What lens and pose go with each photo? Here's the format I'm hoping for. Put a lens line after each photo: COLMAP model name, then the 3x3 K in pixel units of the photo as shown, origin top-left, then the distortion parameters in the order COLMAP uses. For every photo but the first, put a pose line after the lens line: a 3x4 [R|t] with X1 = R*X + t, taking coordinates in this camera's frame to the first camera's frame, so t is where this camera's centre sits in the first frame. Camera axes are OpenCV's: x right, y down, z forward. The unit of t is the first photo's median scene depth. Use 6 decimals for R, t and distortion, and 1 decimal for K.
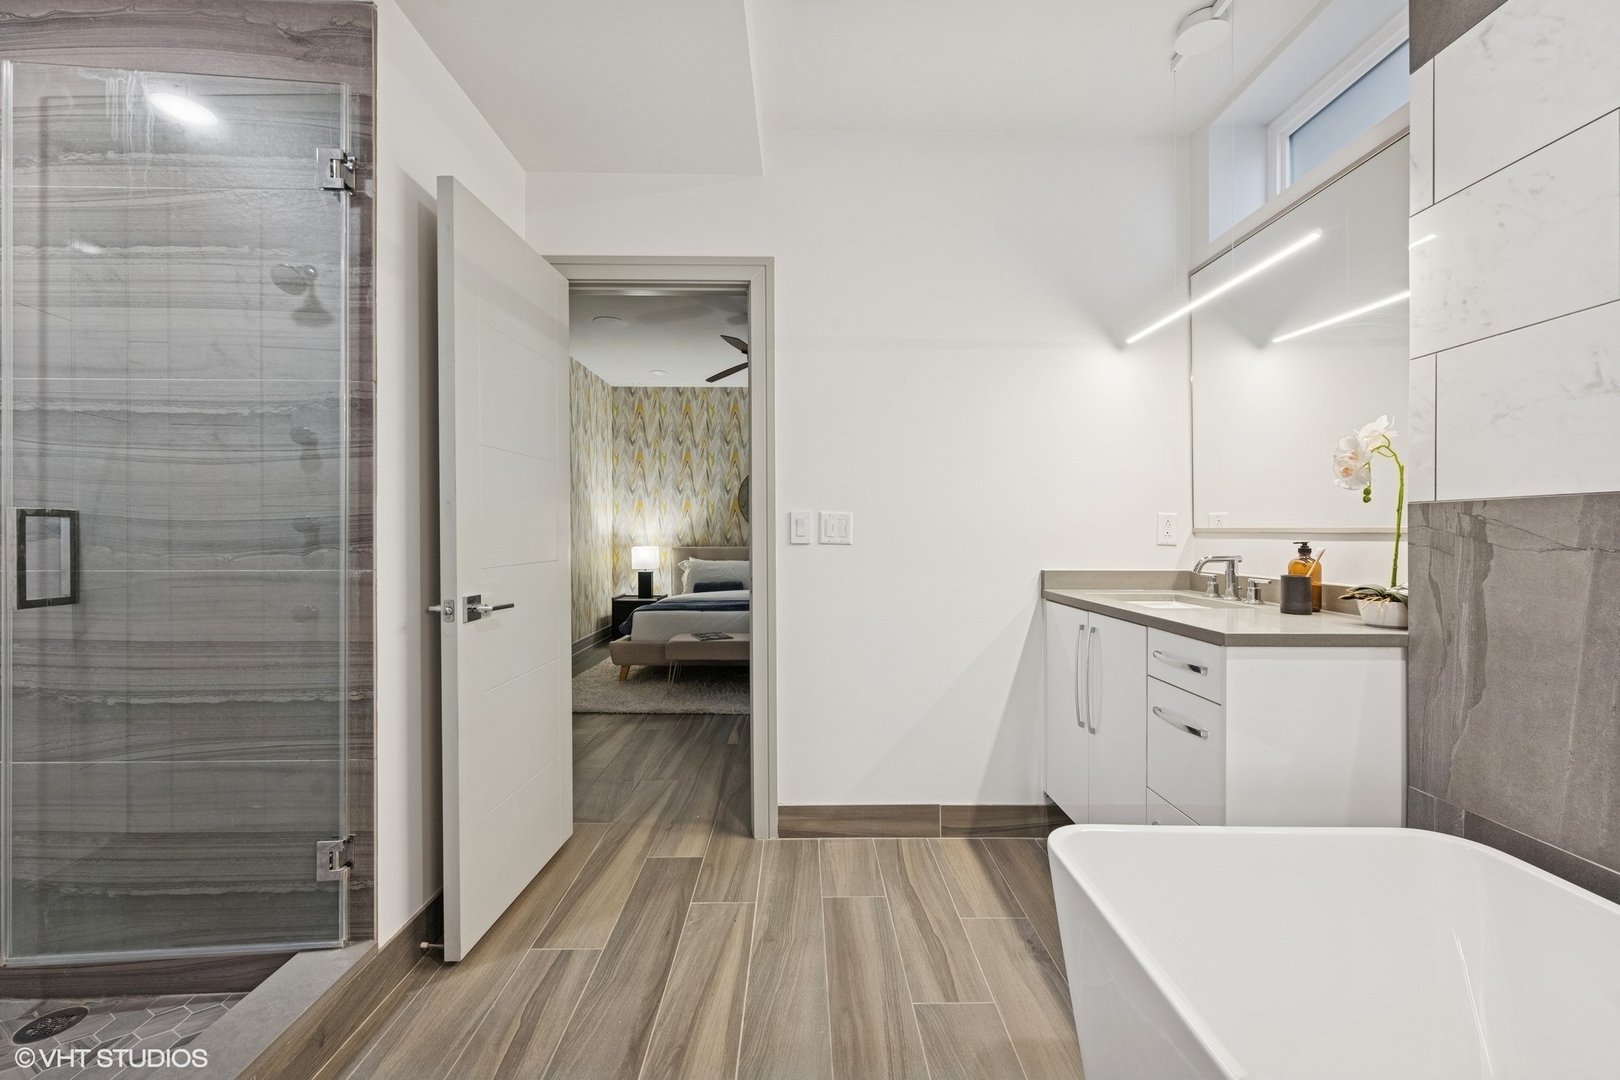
lens RADIAL K [[662.7, 0, 812.7], [0, 662.7, 537.0], [0, 0, 1]] dist [-0.000234, -0.000213]
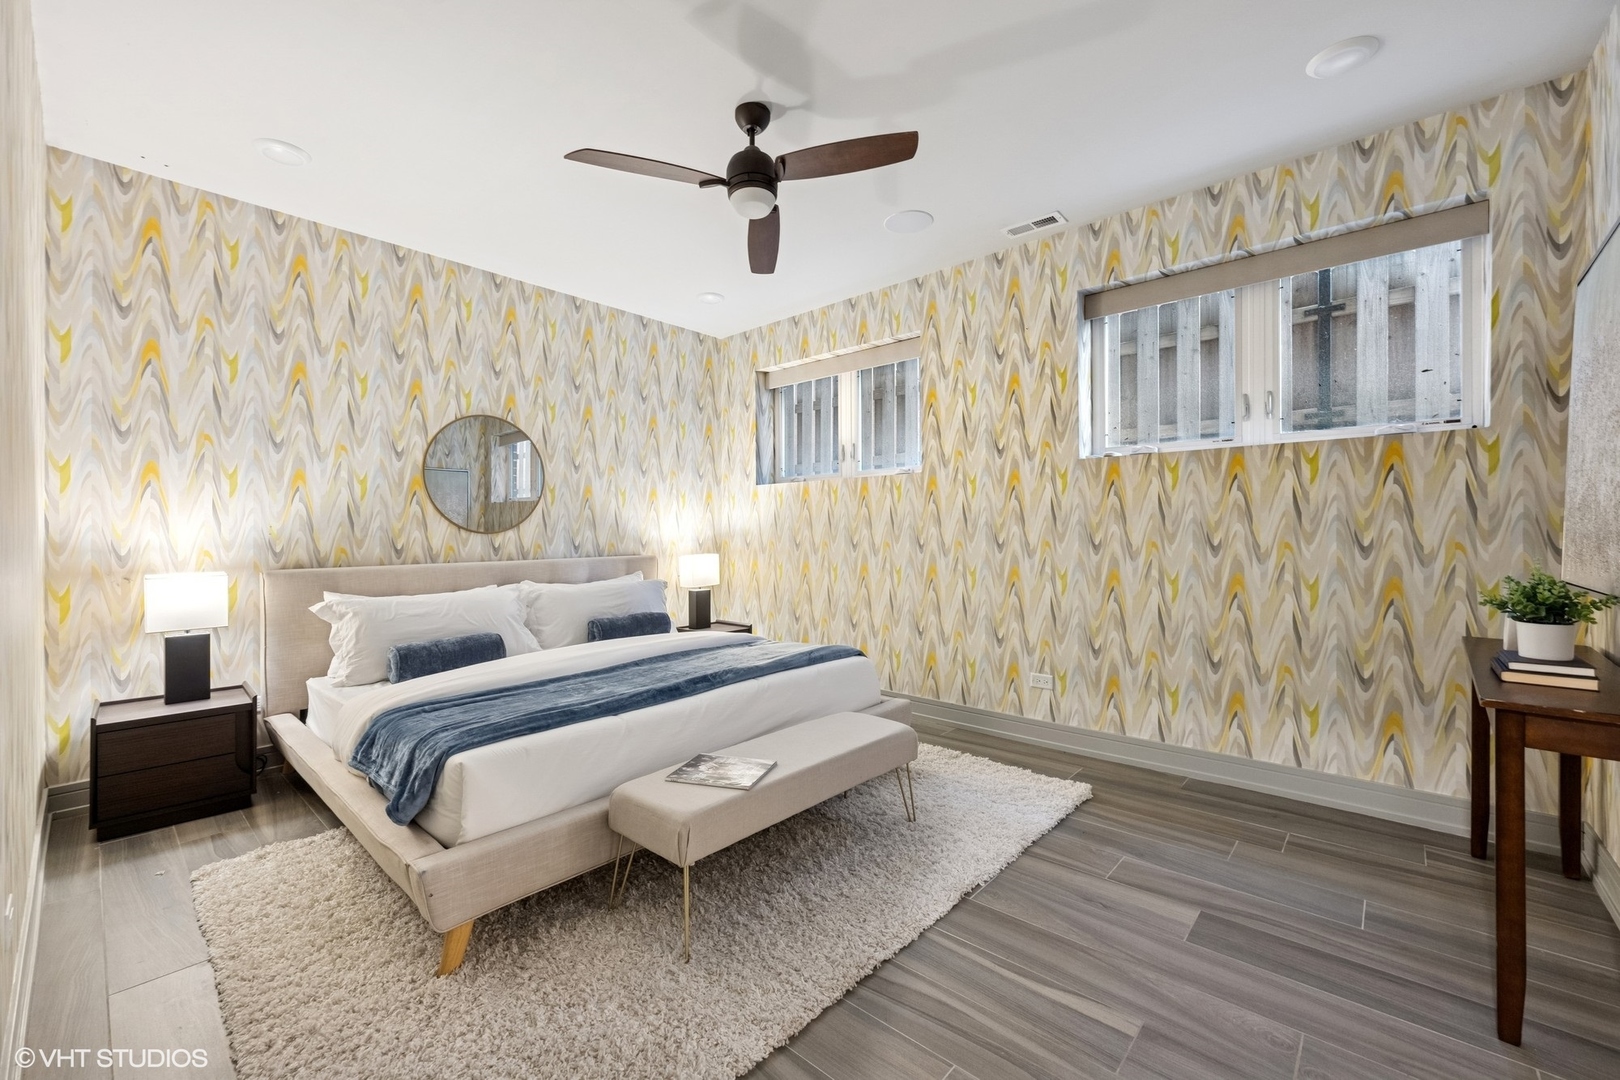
lens RADIAL K [[662.7, 0, 810.3], [0, 662.7, 534.9], [0, 0, 1]] dist [-0.000234, -0.000213]
pose [[0.677359, -0.006574, 0.735623, -0.634111], [0.008056, 0.999966, 0.001518, -0.013997], [-0.735609, 0.004898, 0.677389, 0.963803]]
